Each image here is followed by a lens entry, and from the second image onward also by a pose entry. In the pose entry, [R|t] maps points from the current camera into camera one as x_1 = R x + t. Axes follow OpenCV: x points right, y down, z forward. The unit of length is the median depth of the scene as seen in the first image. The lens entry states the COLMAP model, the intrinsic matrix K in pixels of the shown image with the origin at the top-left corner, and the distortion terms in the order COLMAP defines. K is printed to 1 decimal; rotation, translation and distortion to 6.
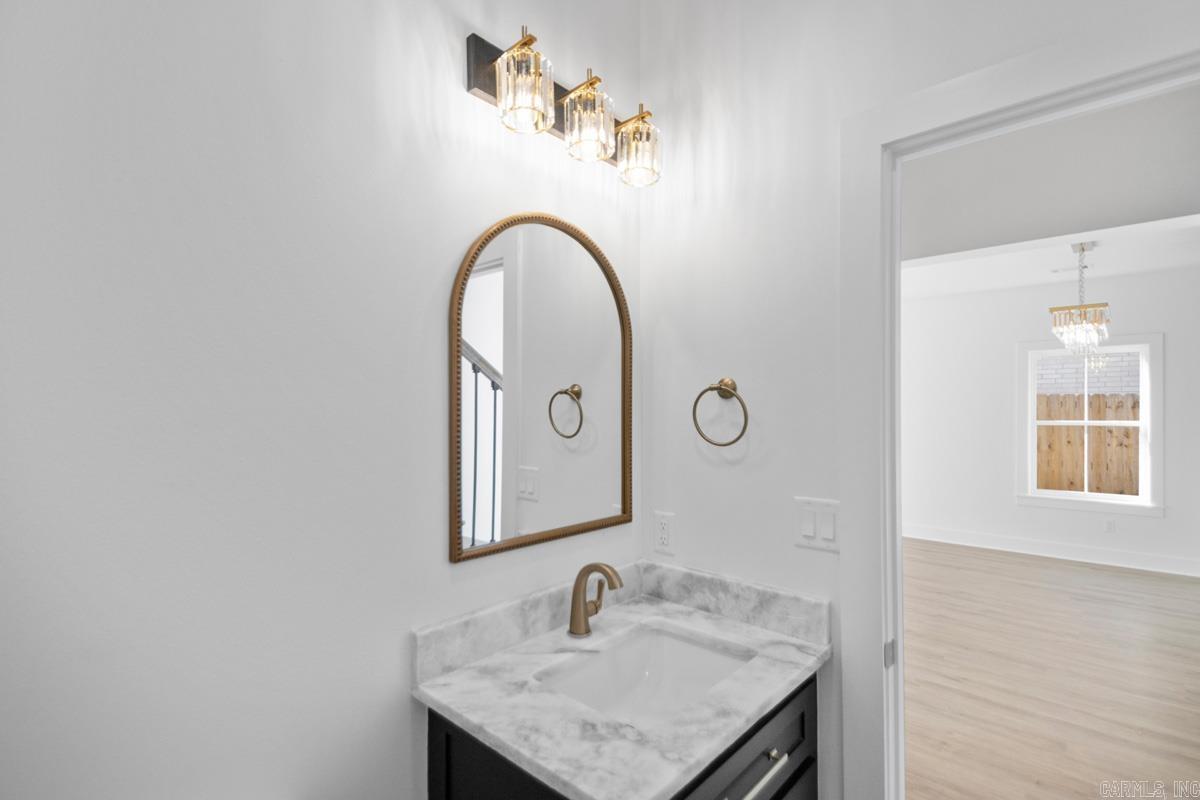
lens RADIAL K [[557.3, 0, 602.3], [0, 557.3, 402.3], [0, 0, 1]] dist [0.032366, -0.014155]
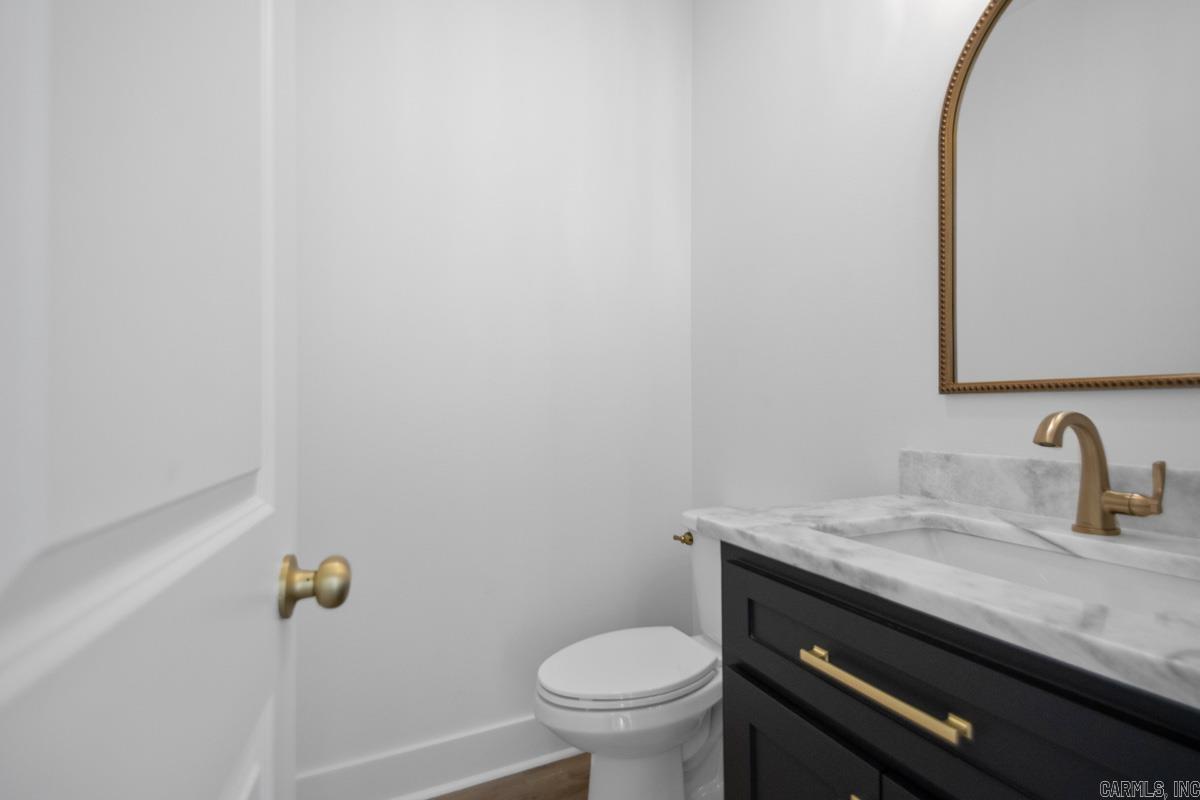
lens RADIAL K [[557.3, 0, 599.1], [0, 557.3, 400.8], [0, 0, 1]] dist [0.032366, -0.014155]
pose [[-0.396277, 0.001028, -0.918130, 0.846973], [0.014972, 0.999874, -0.005343, 0.291810], [0.918009, -0.015863, -0.396243, 0.828655]]
